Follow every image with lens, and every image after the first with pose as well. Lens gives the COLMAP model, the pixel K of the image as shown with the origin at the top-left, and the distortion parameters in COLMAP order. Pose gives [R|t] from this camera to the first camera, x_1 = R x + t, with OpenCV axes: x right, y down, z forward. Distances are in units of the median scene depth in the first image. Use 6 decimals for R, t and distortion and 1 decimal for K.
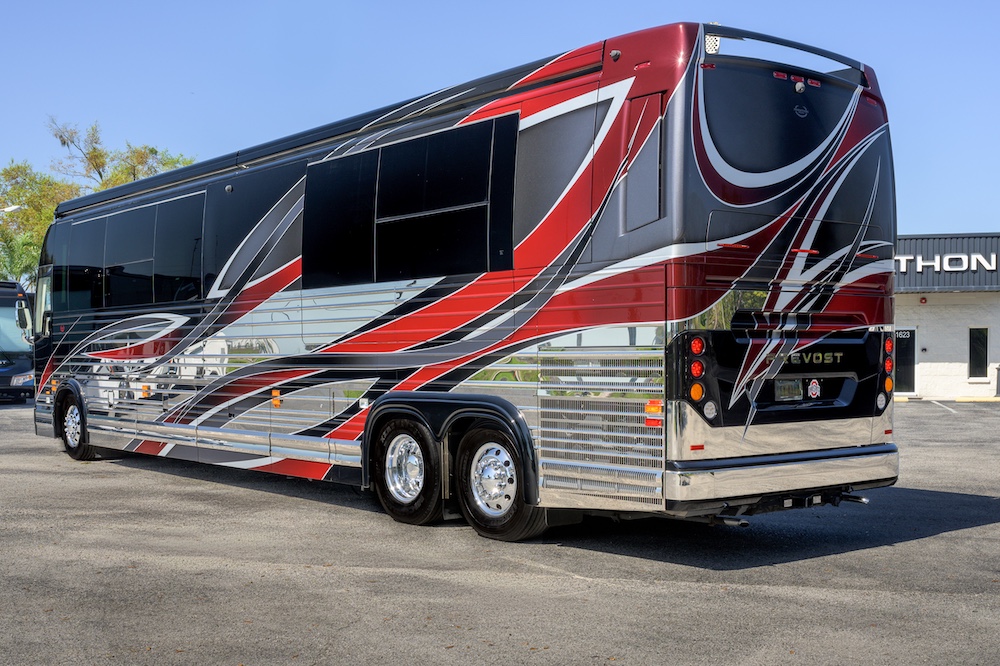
lens RADIAL K [[1186.9, 0, 498.5], [0, 1186.9, 375.3], [0, 0, 1]] dist [0.008596, 0.005320]
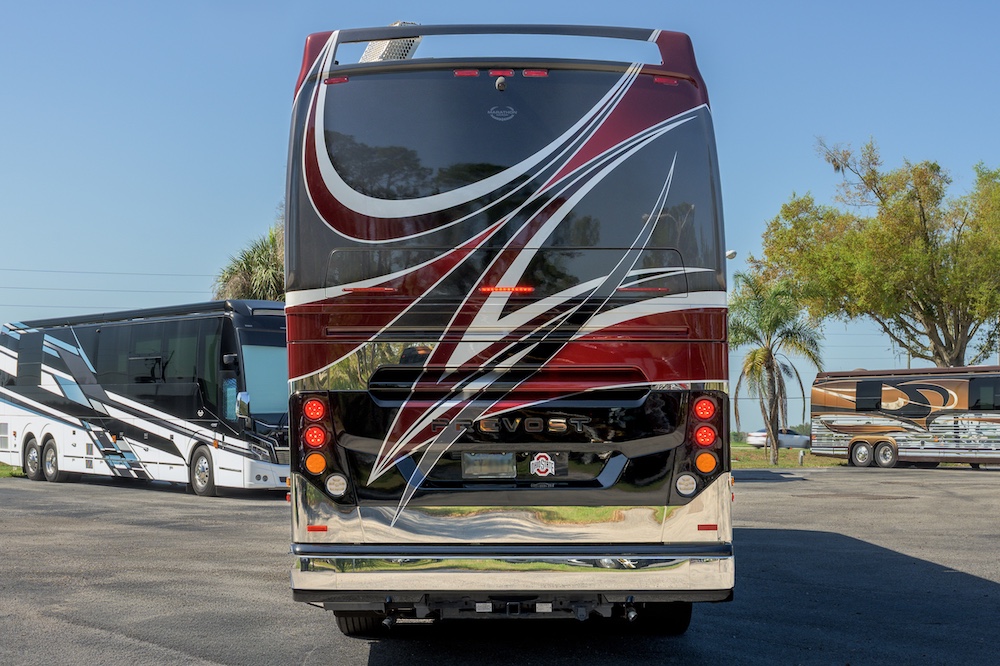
lens RADIAL K [[1186.9, 0, 498.5], [0, 1186.9, 375.3], [0, 0, 1]] dist [0.008596, 0.005320]
pose [[0.785896, 0.005387, -0.618335, 0.785927], [-0.015077, 0.999832, -0.010453, -0.041579], [0.618174, 0.017538, 0.785845, 0.401600]]
